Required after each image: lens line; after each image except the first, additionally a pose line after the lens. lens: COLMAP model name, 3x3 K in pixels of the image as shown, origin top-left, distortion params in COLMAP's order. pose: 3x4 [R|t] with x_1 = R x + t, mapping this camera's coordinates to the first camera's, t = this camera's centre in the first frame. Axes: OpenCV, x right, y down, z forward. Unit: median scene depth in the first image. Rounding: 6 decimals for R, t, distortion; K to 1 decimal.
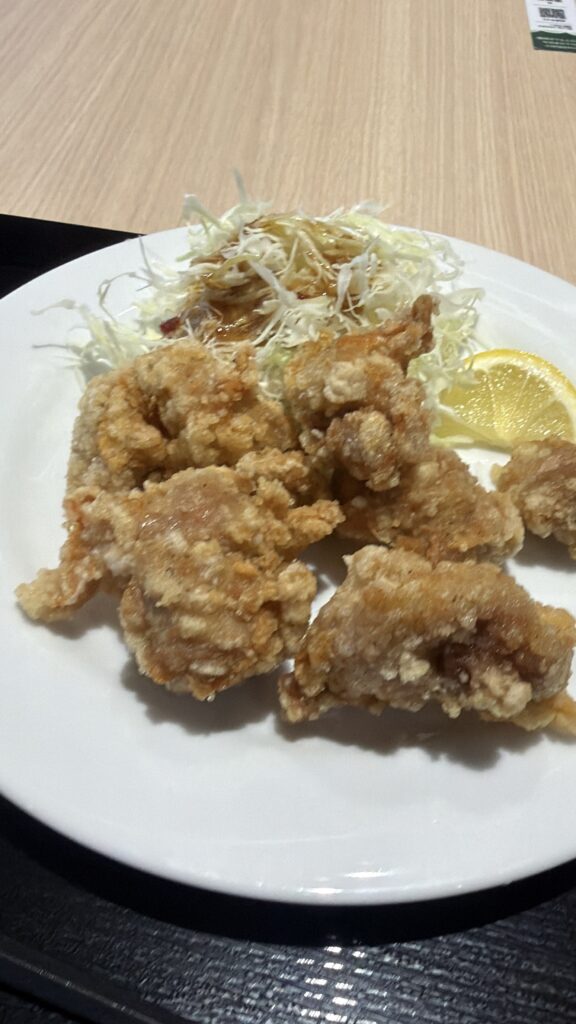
lens RADIAL K [[892.2, 0, 288.0], [0, 892.2, 512.0], [0, 0, 1]] dist [0.006997, -0.000318]
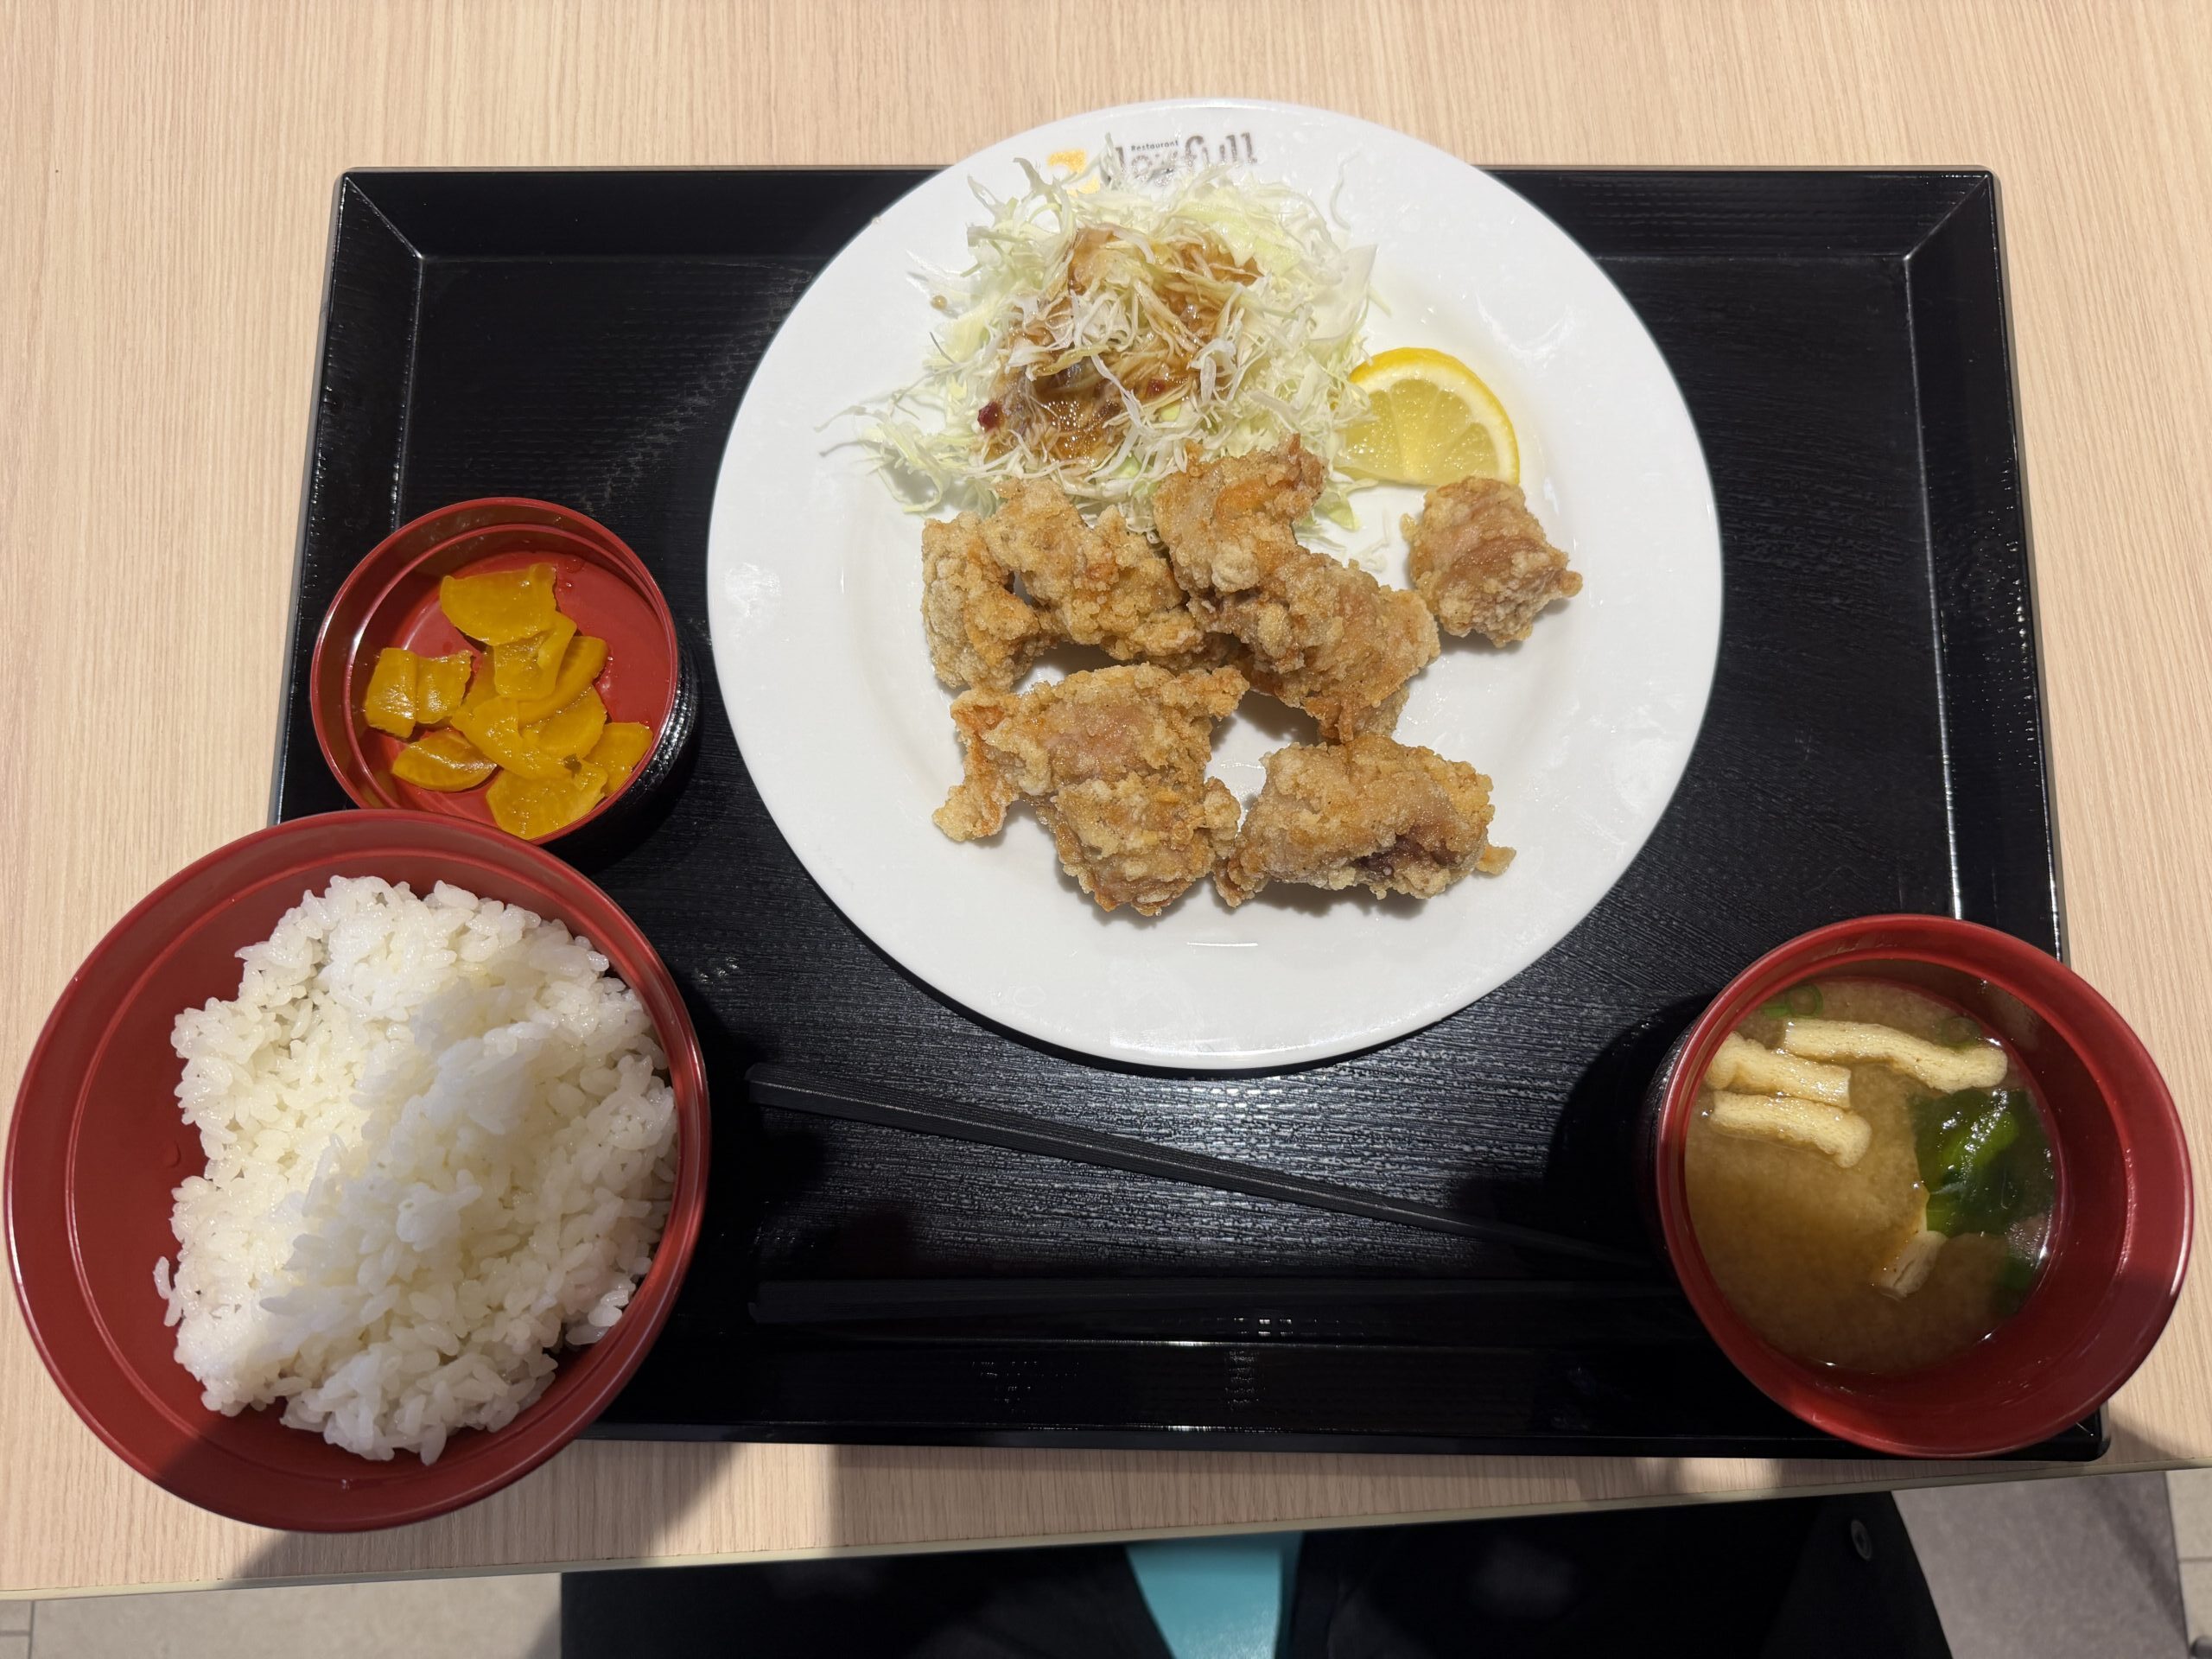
lens RADIAL K [[1509.1, 0, 1106.0], [0, 1509.1, 829.5], [0, 0, 1]] dist [0.129643, -0.000068]
pose [[0.983438, -0.176139, -0.042728, -0.046498], [0.173227, 0.844076, 0.507473, -0.732050], [-0.053320, -0.506470, 0.860608, -0.474450]]
